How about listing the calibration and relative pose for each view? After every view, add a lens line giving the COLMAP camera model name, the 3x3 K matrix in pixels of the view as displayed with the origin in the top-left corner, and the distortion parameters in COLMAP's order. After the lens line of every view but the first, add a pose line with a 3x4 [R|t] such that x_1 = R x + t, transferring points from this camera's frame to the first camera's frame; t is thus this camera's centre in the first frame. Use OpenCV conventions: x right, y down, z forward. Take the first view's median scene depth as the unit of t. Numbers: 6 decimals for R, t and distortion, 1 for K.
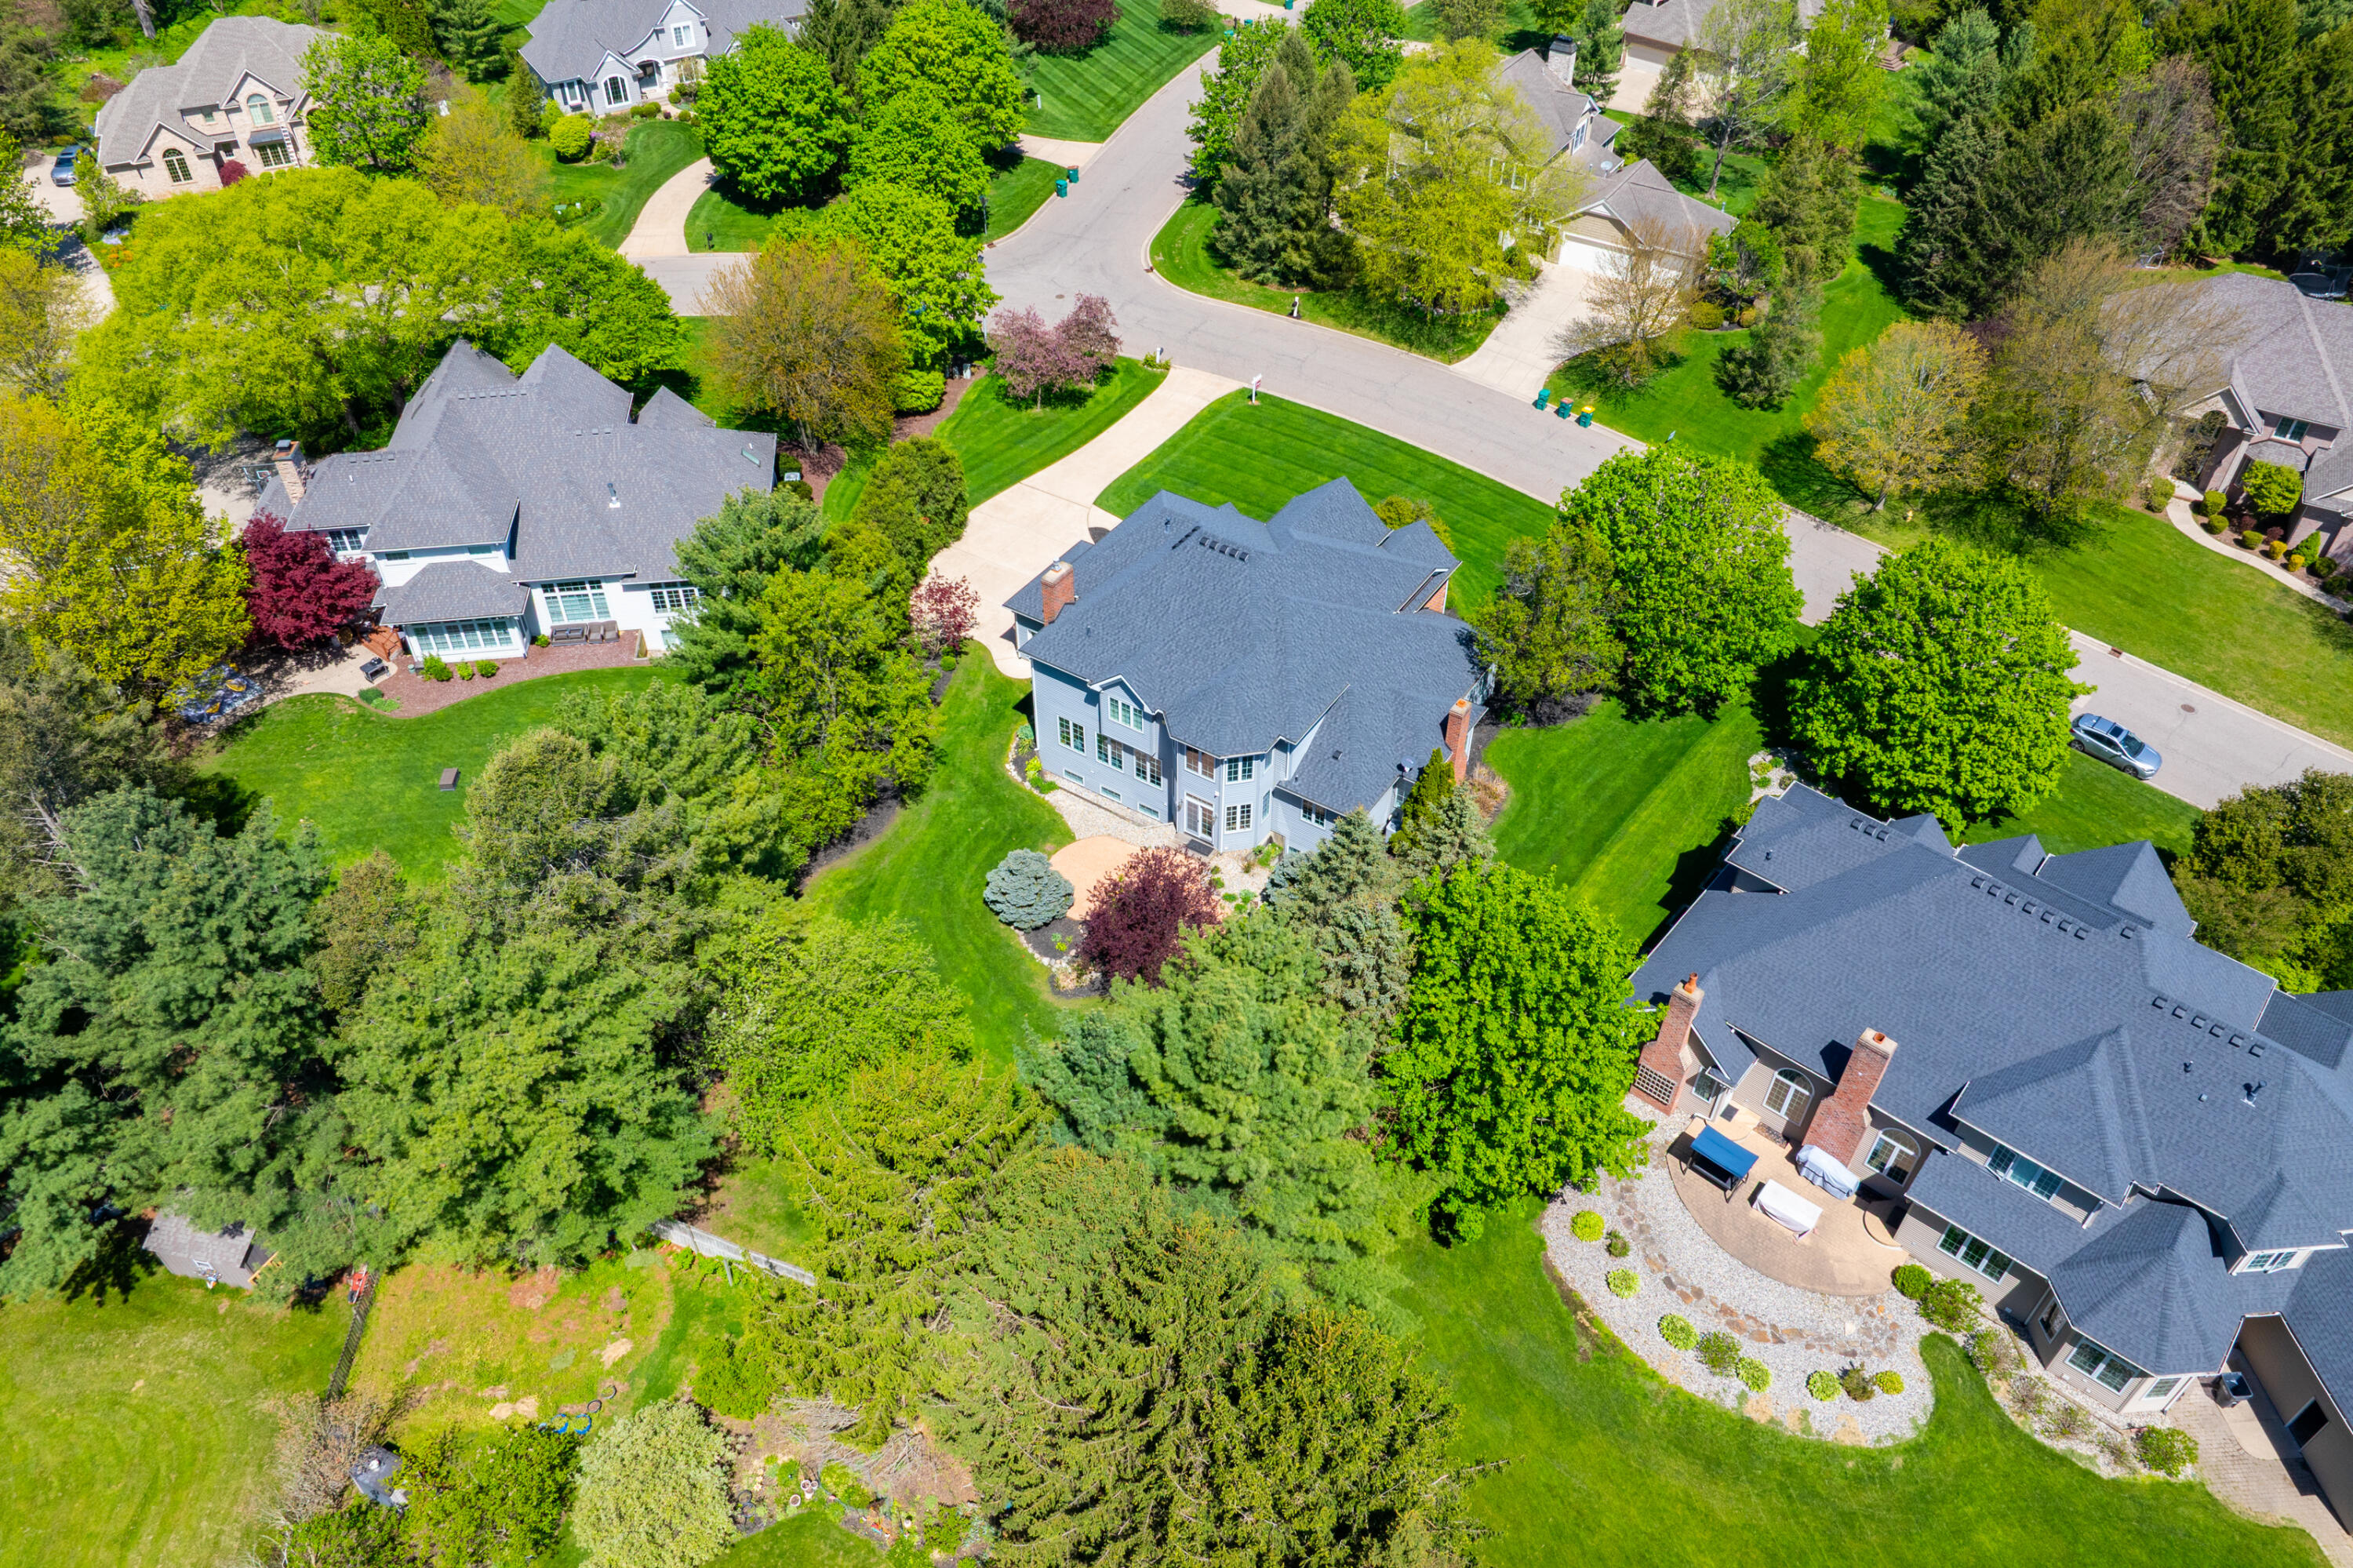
lens RADIAL K [[1639.6, 0, 1186.5], [0, 1639.6, 793.7], [0, 0, 1]] dist [-0.054966, 0.025251]
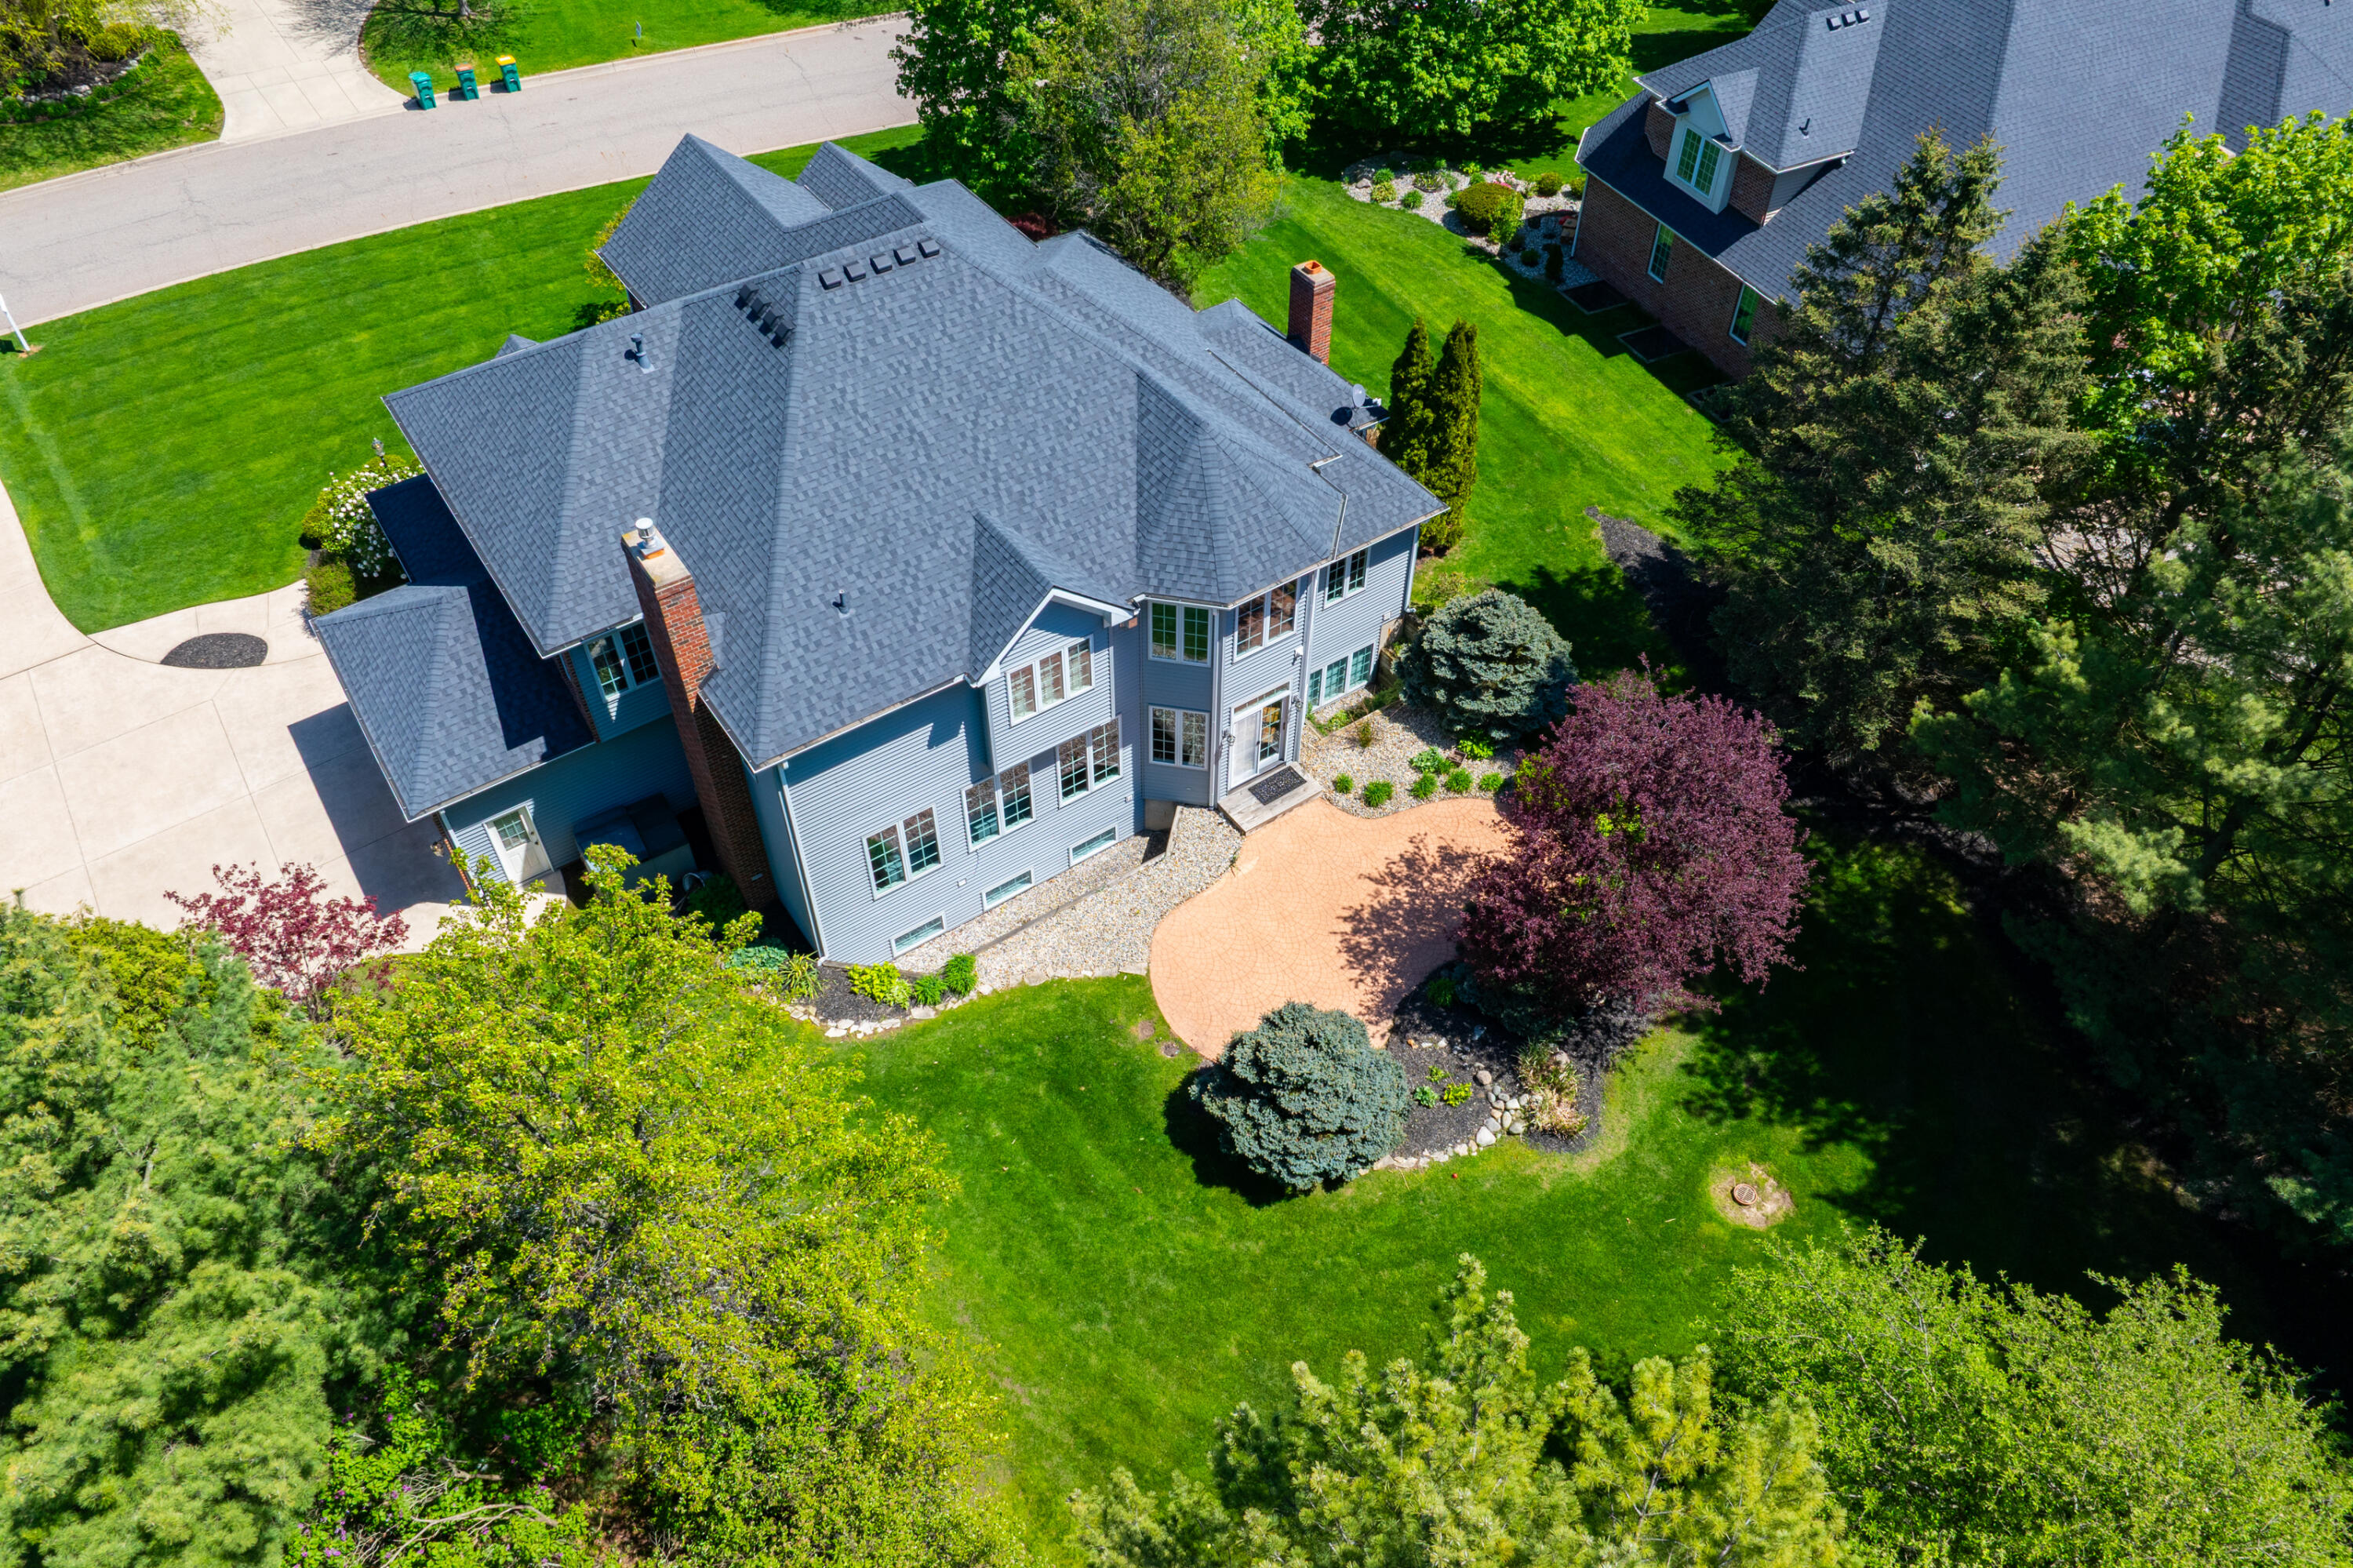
lens RADIAL K [[1639.6, 0, 1186.5], [0, 1639.6, 793.7], [0, 0, 1]] dist [-0.054966, 0.025251]
pose [[0.373671, -0.685702, 0.624647, -0.236878], [0.626282, 0.683262, 0.375398, -0.126682], [-0.684209, 0.250929, 0.684757, 0.531688]]
